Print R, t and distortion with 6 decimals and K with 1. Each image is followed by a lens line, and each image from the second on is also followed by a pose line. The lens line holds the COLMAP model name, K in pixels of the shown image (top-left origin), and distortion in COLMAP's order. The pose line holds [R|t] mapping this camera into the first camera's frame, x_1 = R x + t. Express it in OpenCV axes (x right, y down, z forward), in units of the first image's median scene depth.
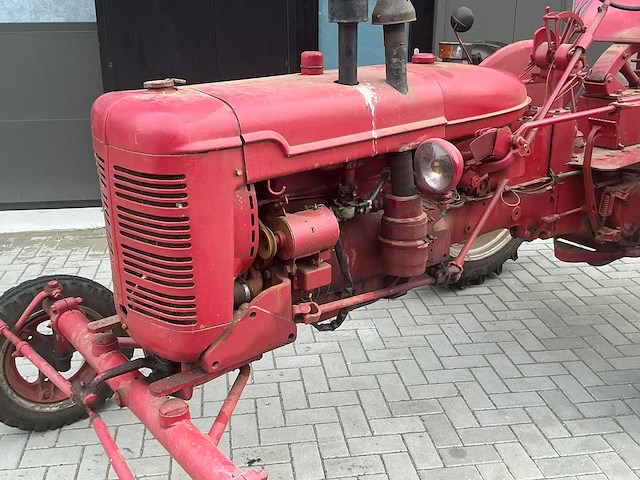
lens RADIAL K [[672.4, 0, 317.3], [0, 672.4, 240.0], [0, 0, 1]] dist [0.041543, 0.000000]
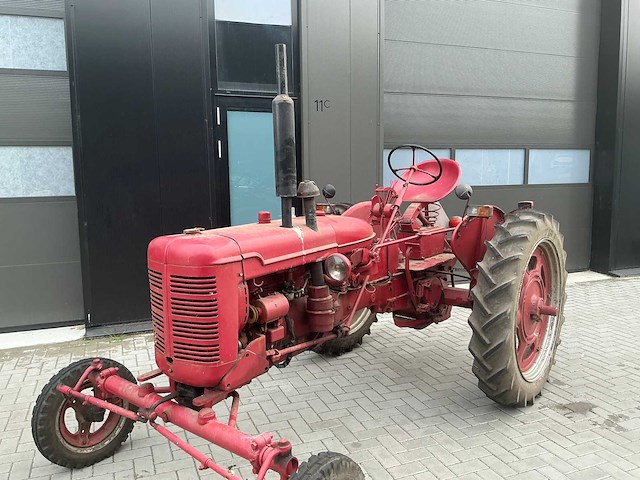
lens RADIAL K [[526.1, 0, 318.1], [0, 526.1, 239.6], [0, 0, 1]] dist [0.050025, -0.096047]
pose [[0.971810, -0.039951, 0.232355, -0.161886], [0.088011, 0.975768, -0.200325, 0.078109], [-0.218722, 0.215128, 0.951778, -0.309671]]
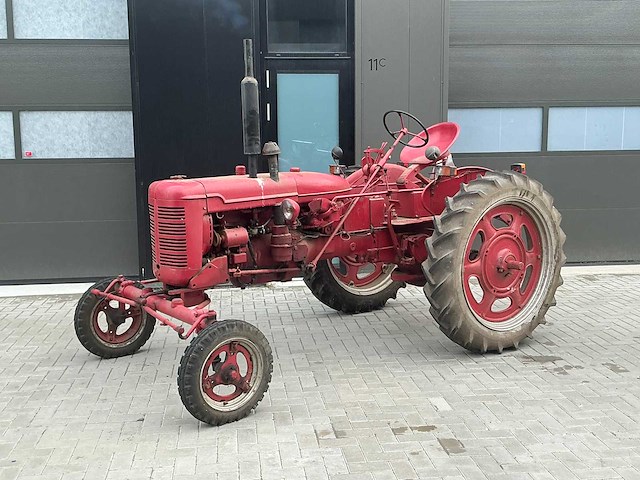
lens RADIAL K [[771.4, 0, 319.8], [0, 771.4, 240.9], [0, 0, 1]] dist [0.078284, 0.000000]
pose [[0.999667, -0.007477, -0.024718, 0.270309], [0.002311, 0.979226, -0.202759, 0.425446], [0.025720, 0.202634, 0.978917, -1.284503]]
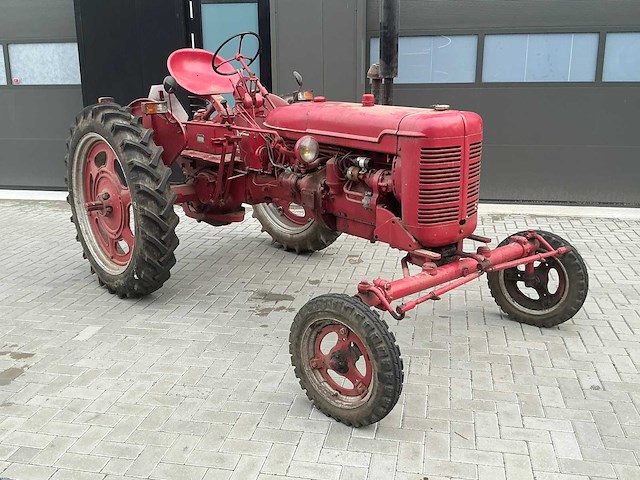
lens RADIAL K [[649.7, 0, 323.1], [0, 649.7, 234.9], [0, 0, 1]] dist [0.022690, 0.000000]
pose [[0.944826, 0.071637, -0.319644, 1.570327], [-0.101978, 0.991629, -0.079194, 0.260157], [0.311295, 0.107421, 0.944223, -0.682476]]
